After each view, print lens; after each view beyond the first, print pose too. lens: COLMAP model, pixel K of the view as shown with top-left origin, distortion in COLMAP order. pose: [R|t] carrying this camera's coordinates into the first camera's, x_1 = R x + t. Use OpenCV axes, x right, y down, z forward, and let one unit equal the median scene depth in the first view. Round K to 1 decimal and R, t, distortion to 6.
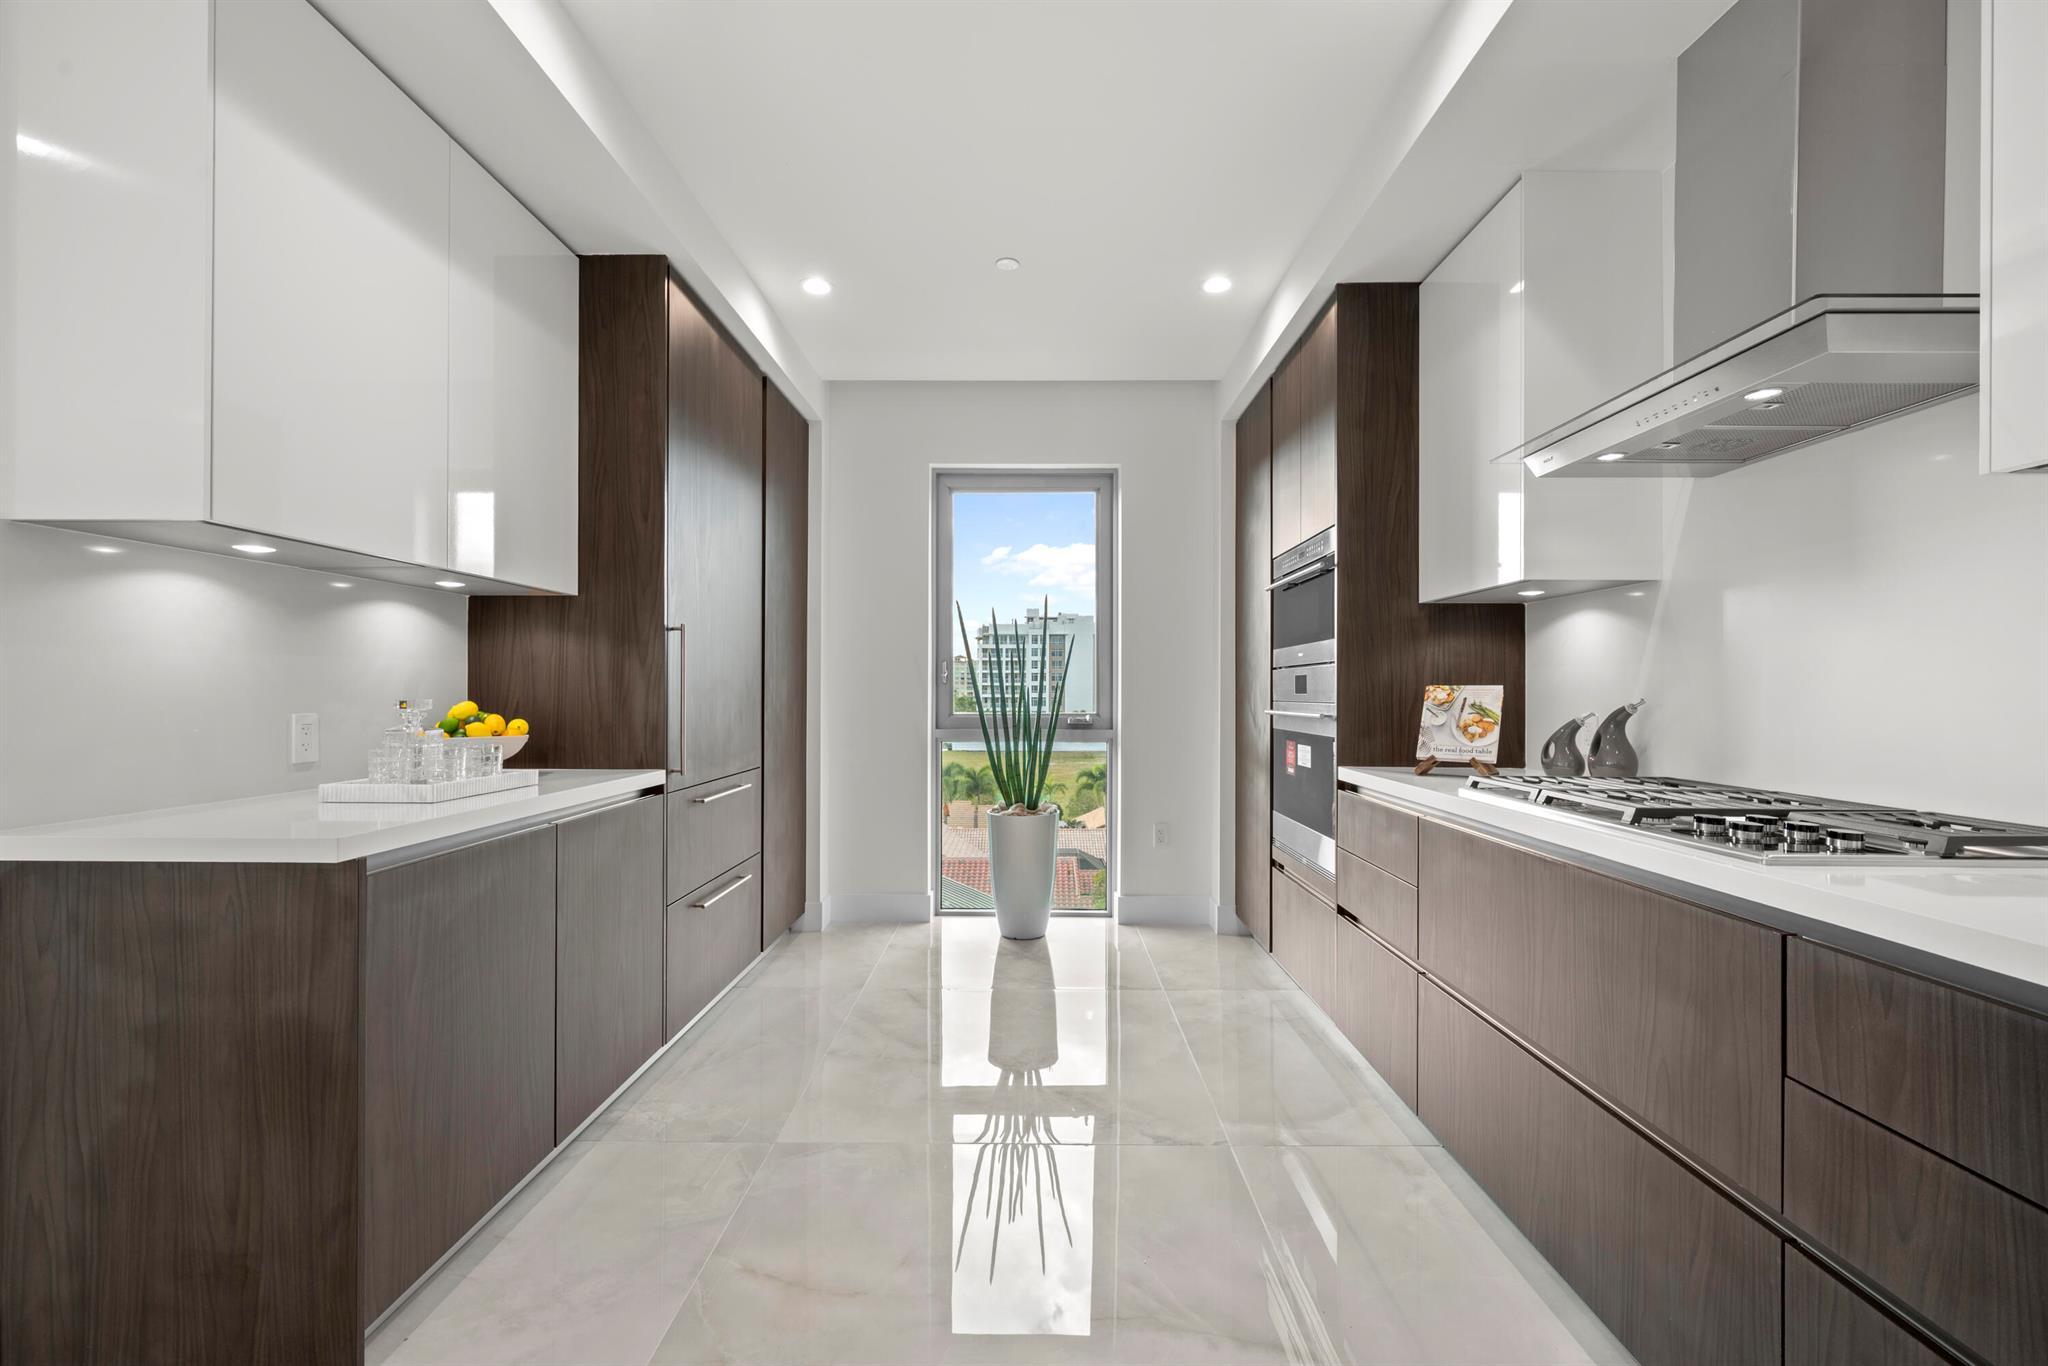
lens RADIAL K [[876.7, 0, 1024.8], [0, 876.7, 692.4], [0, 0, 1]] dist [-0.001700, 0.000863]
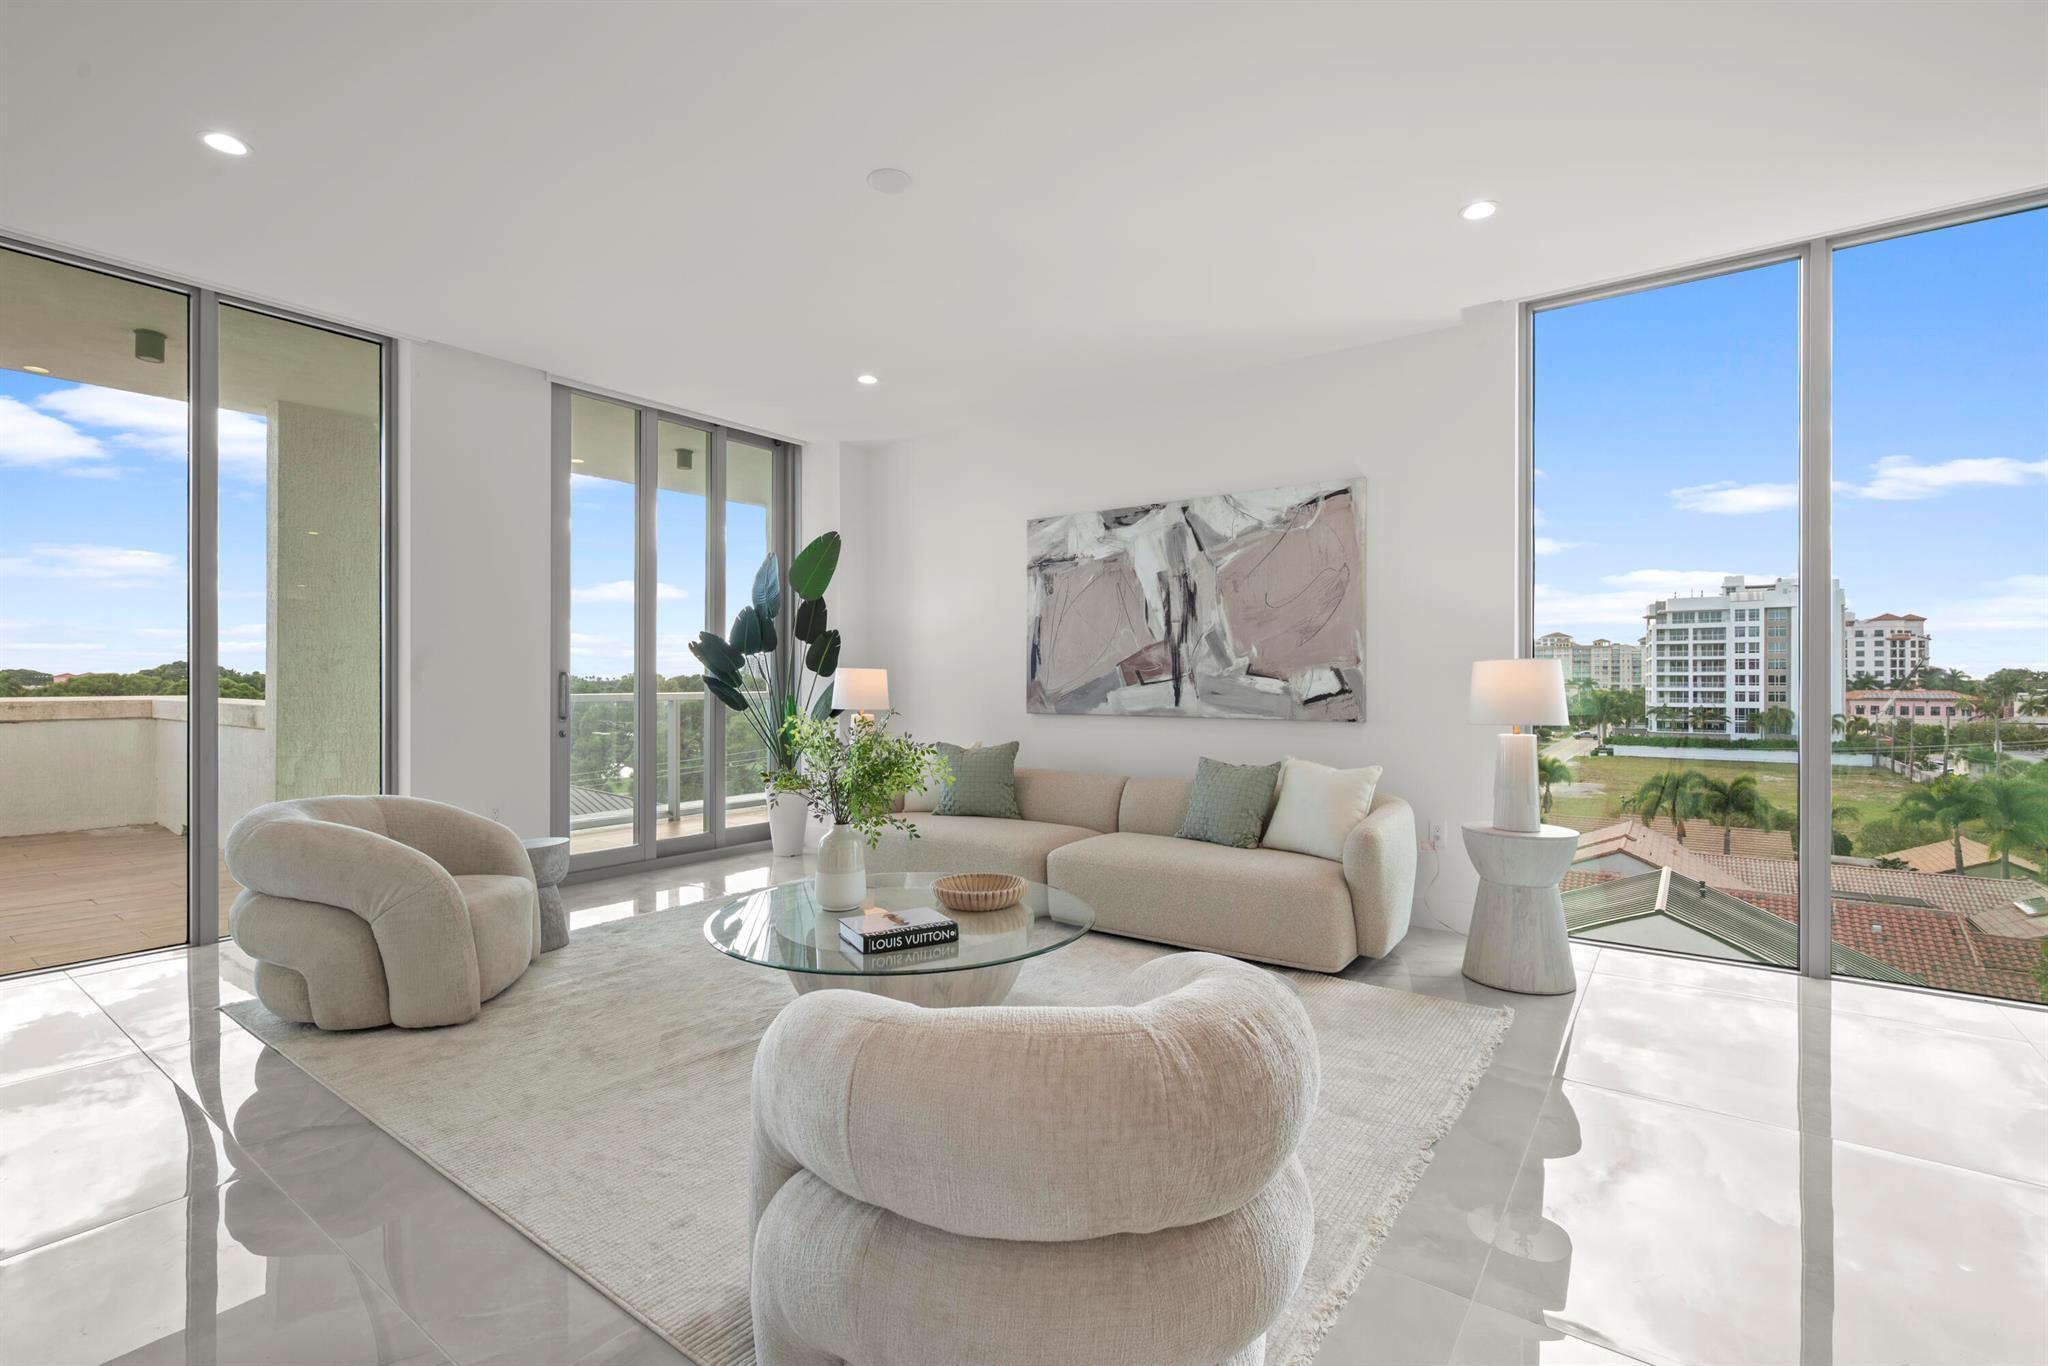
lens RADIAL K [[915.0, 0, 1023.8], [0, 915.0, 677.4], [0, 0, 1]] dist [-0.000188, -0.000966]
pose [[0.815859, -0.005871, -0.578220, -2.157220], [0.001024, 0.999962, -0.008708, 0.006536], [0.578249, 0.006513, 0.815834, -1.038481]]
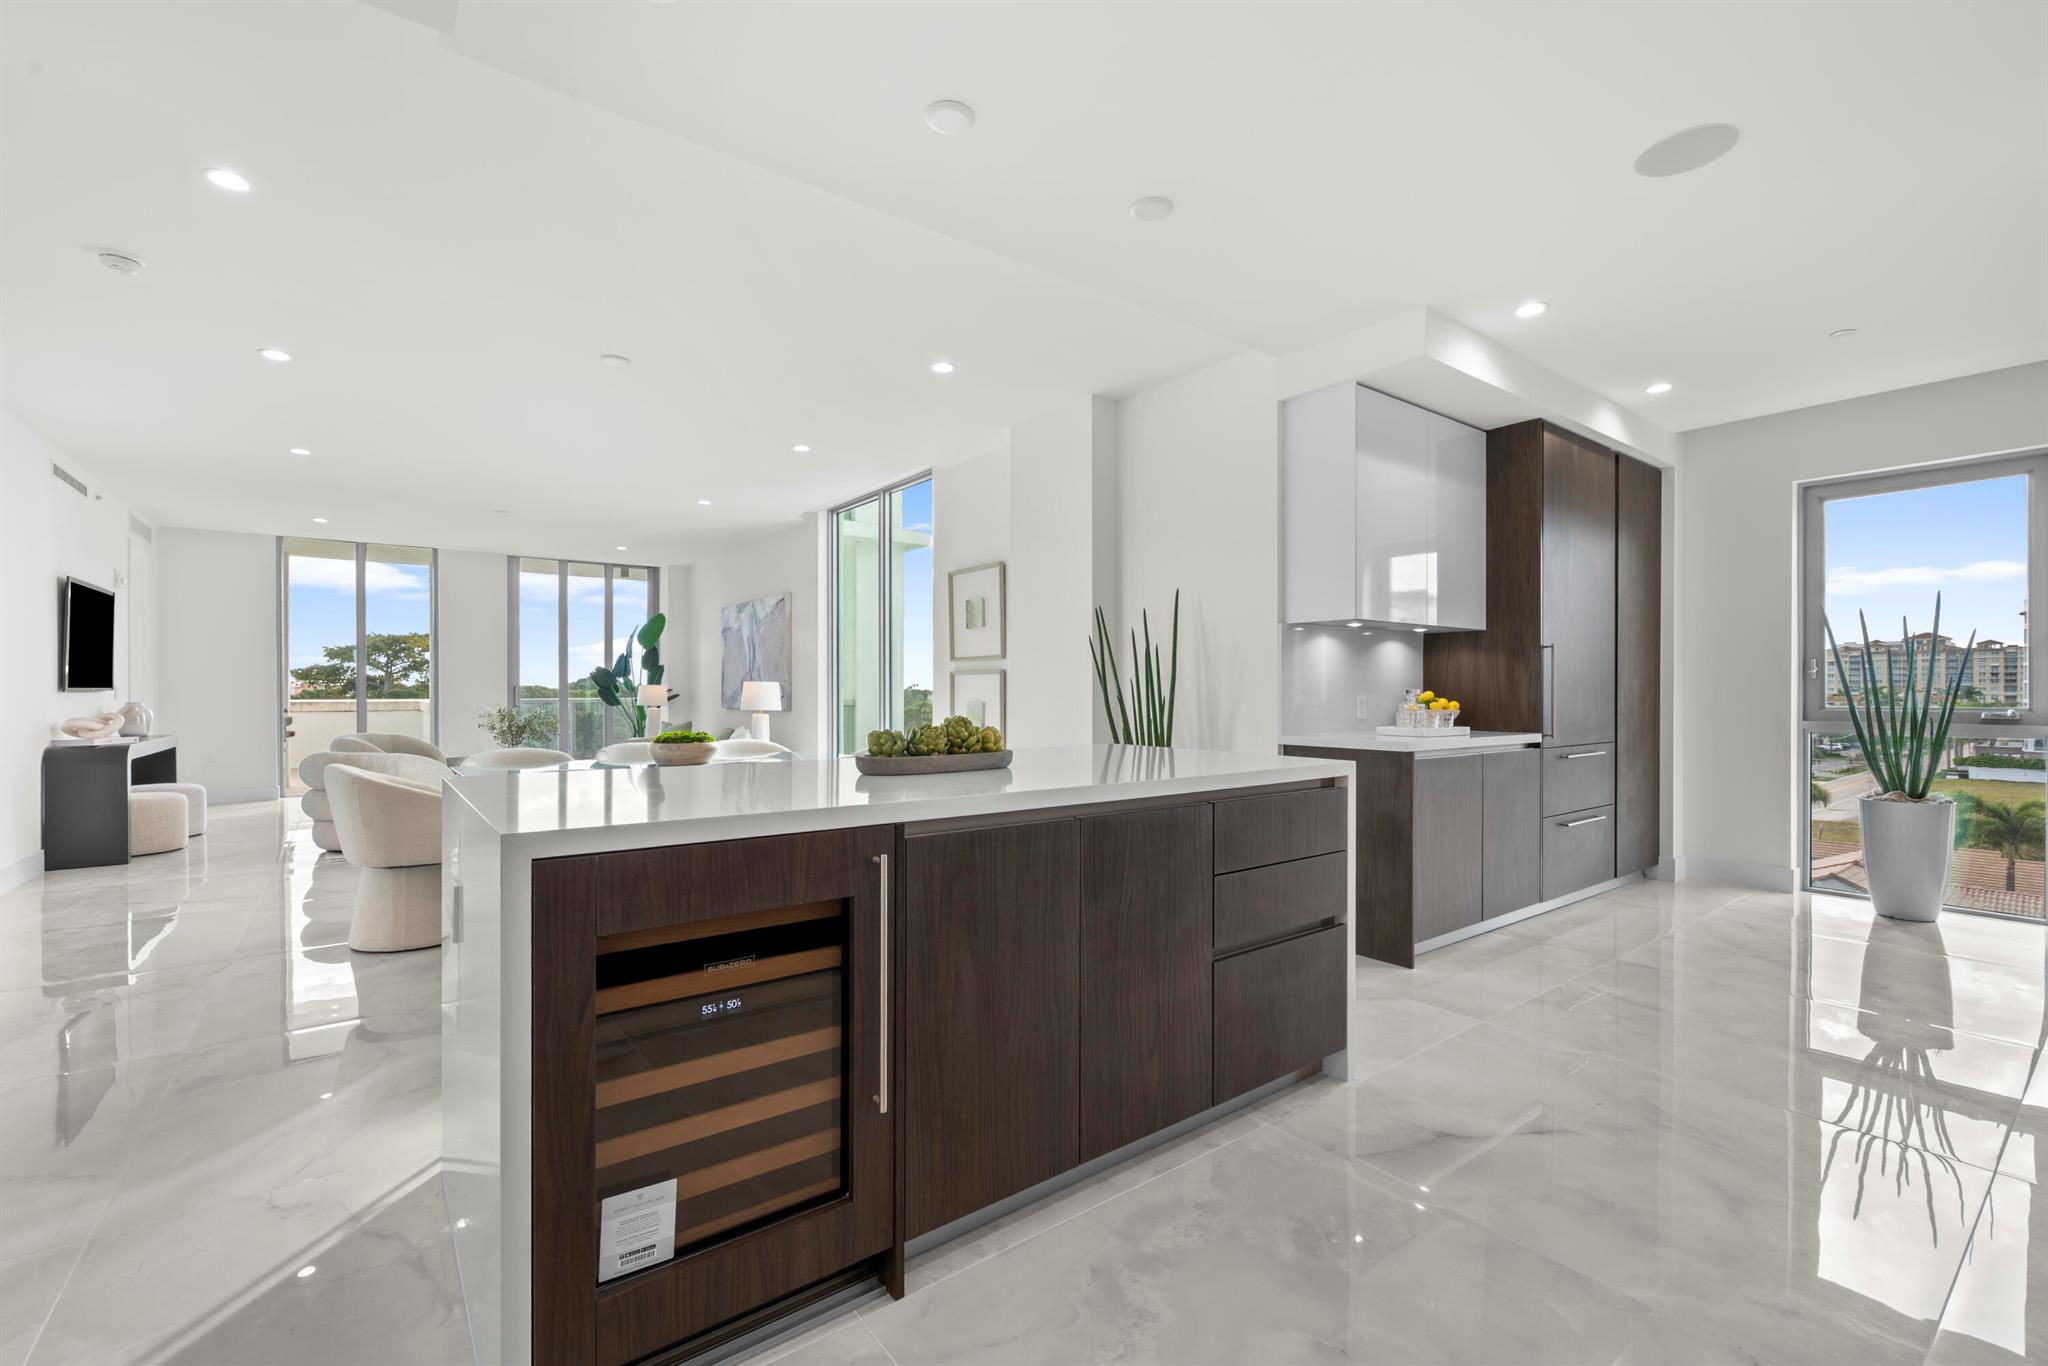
lens RADIAL K [[876.7, 0, 1016.8], [0, 876.7, 694.2], [0, 0, 1]] dist [-0.001700, 0.000863]
pose [[0.611158, -0.001681, -0.791507, 0.255093], [0.000552, 0.999998, -0.001697, 0.015645], [0.791508, 0.000600, 0.611158, -0.692754]]
